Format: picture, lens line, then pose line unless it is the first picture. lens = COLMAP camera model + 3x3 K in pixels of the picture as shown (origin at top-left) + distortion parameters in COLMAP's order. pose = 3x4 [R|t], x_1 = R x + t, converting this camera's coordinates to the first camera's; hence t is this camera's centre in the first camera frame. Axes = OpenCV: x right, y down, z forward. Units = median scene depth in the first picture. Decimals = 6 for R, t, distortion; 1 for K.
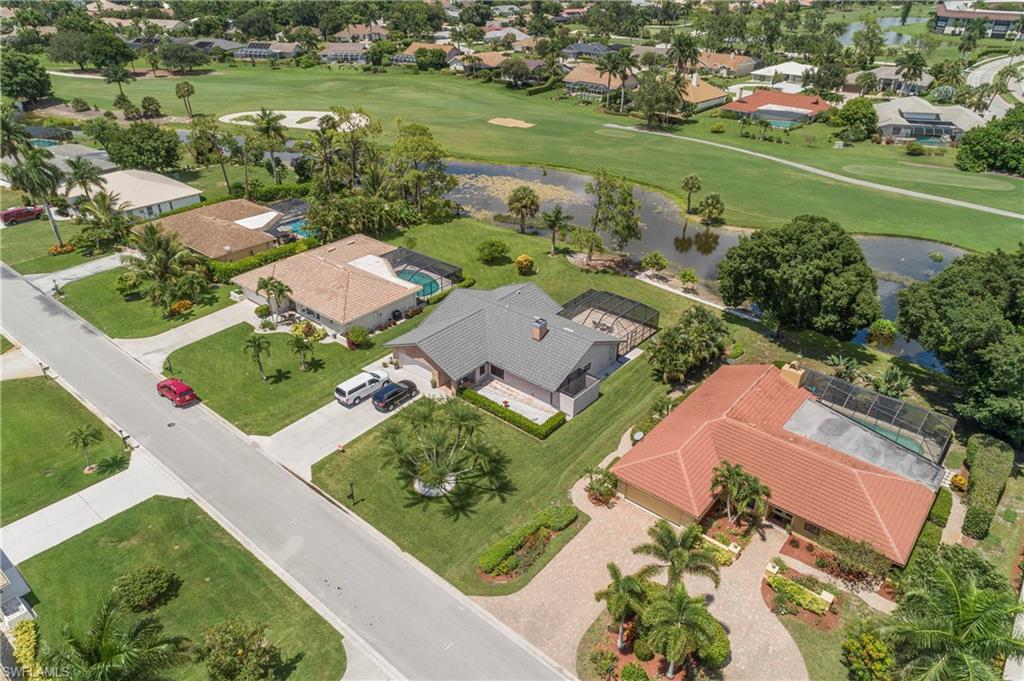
lens RADIAL K [[682.6, 0, 510.2], [0, 682.6, 342.4], [0, 0, 1]] dist [0.025155, 0.011054]
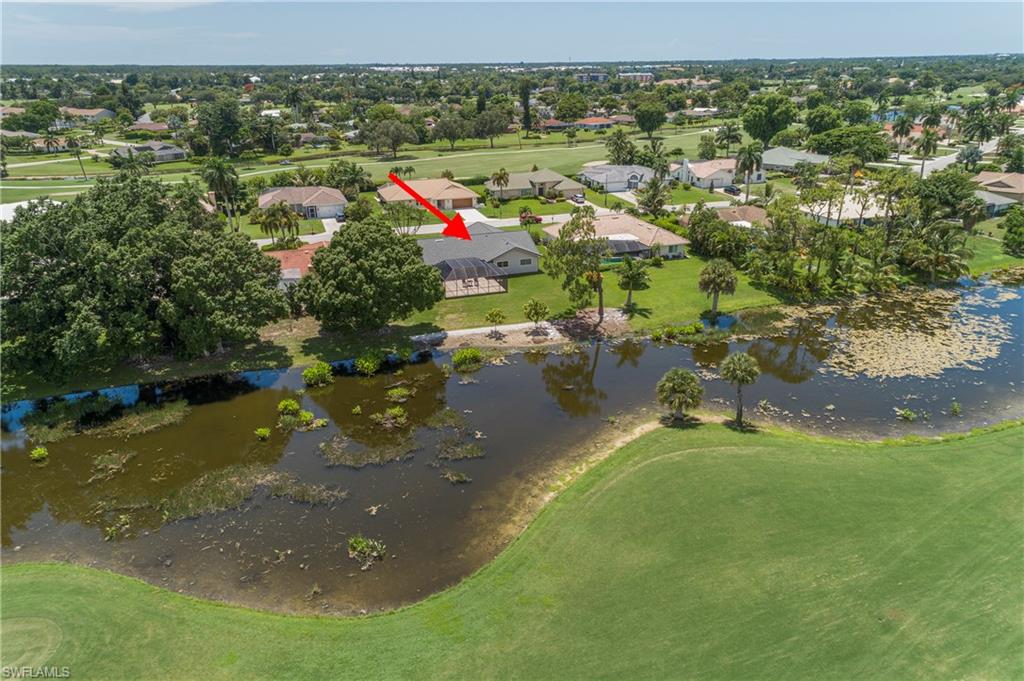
lens RADIAL K [[682.6, 0, 510.2], [0, 682.6, 342.4], [0, 0, 1]] dist [0.025155, 0.011054]
pose [[-0.509060, 0.326884, -0.796244, 0.979598], [-0.424191, 0.709659, 0.562535, -0.591940], [0.748946, 0.624124, -0.222598, 1.186795]]
